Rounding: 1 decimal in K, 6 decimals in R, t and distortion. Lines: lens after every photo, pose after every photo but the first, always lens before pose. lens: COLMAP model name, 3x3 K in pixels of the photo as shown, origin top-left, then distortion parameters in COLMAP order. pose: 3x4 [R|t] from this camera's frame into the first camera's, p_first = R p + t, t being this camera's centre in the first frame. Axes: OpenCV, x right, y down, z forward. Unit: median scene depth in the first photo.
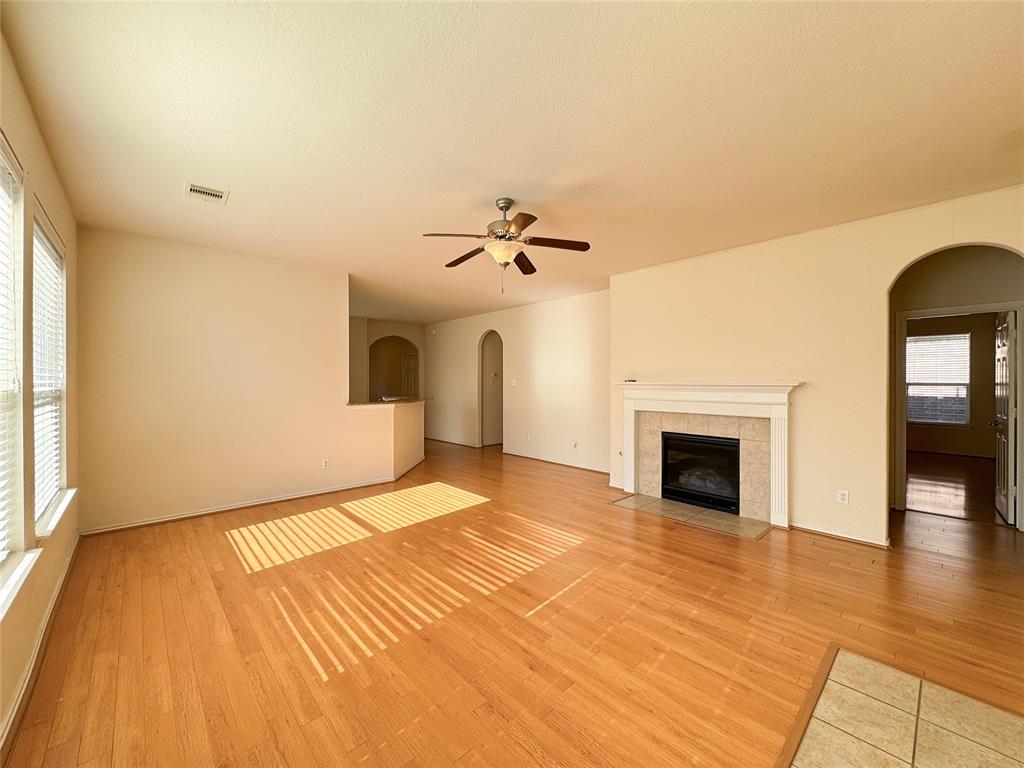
lens RADIAL K [[407.8, 0, 512.0], [0, 407.8, 385.3], [0, 0, 1]] dist [-0.004398, -0.000747]
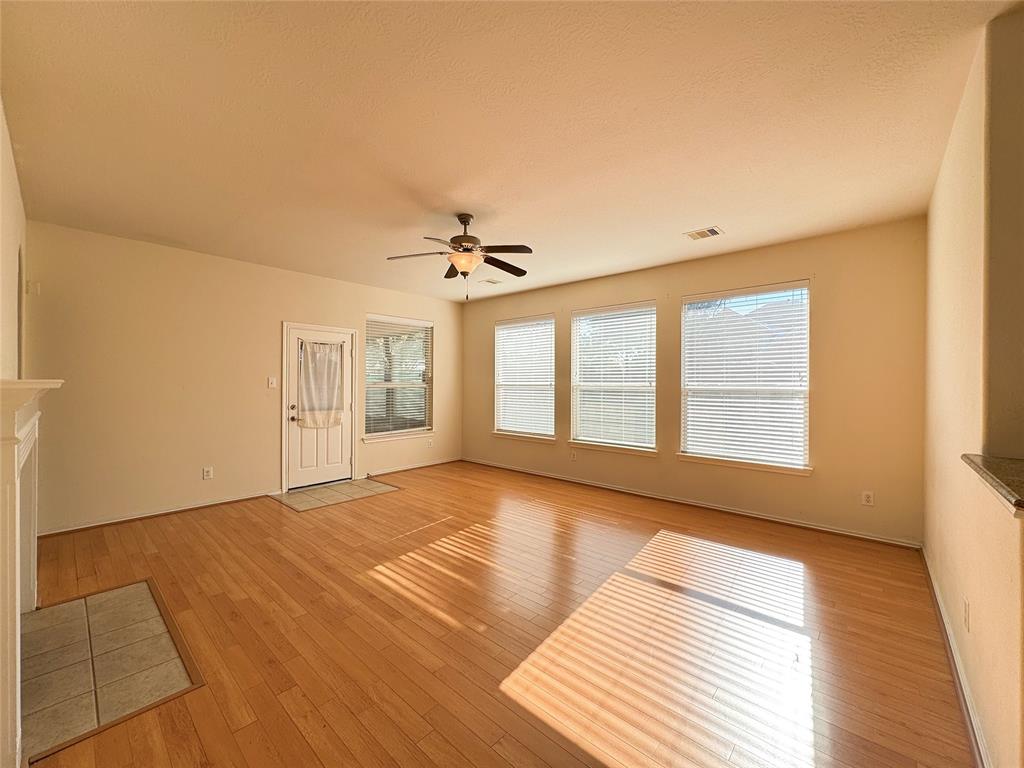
lens RADIAL K [[407.8, 0, 512.6], [0, 407.8, 375.8], [0, 0, 1]] dist [-0.004398, -0.000747]
pose [[-0.995391, -0.009020, -0.095473, -0.037296], [-0.008343, 0.999937, -0.007482, -0.019340], [0.095535, -0.006651, -0.995404, 2.069921]]
